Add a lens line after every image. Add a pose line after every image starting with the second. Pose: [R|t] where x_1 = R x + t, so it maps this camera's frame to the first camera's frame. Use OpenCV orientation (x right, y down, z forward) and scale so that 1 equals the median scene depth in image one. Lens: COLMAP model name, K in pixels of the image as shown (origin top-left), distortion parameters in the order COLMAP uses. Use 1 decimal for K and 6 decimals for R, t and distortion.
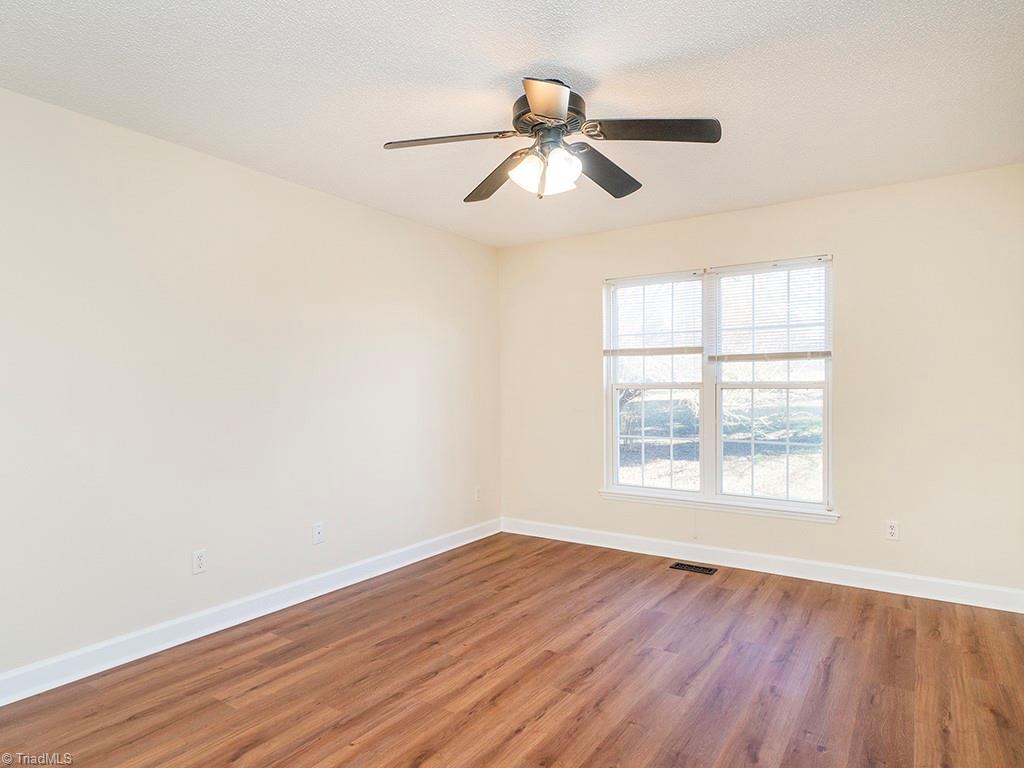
lens RADIAL K [[588.8, 0, 519.7], [0, 588.8, 398.9], [0, 0, 1]] dist [-0.000855, 0.000616]
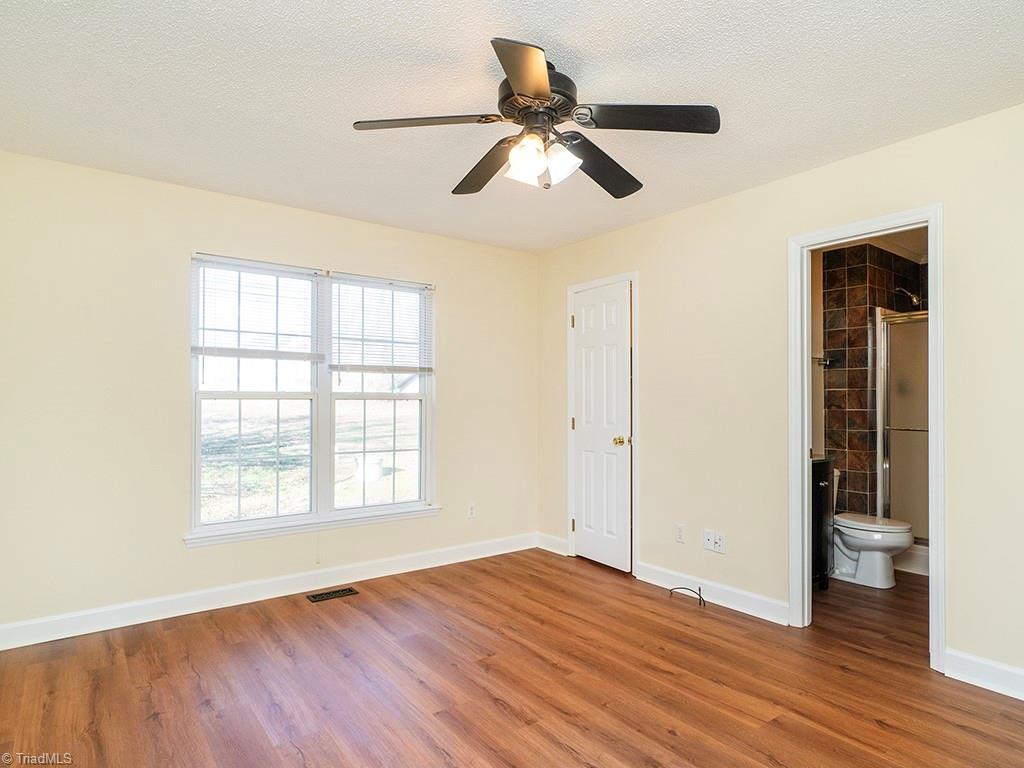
lens RADIAL K [[588.8, 0, 519.7], [0, 588.8, 398.9], [0, 0, 1]] dist [-0.000855, 0.000616]
pose [[0.333664, 0.006470, 0.942670, -0.492780], [0.014304, 0.999827, -0.011925, -0.002327], [-0.942583, 0.017463, 0.333514, 0.428312]]
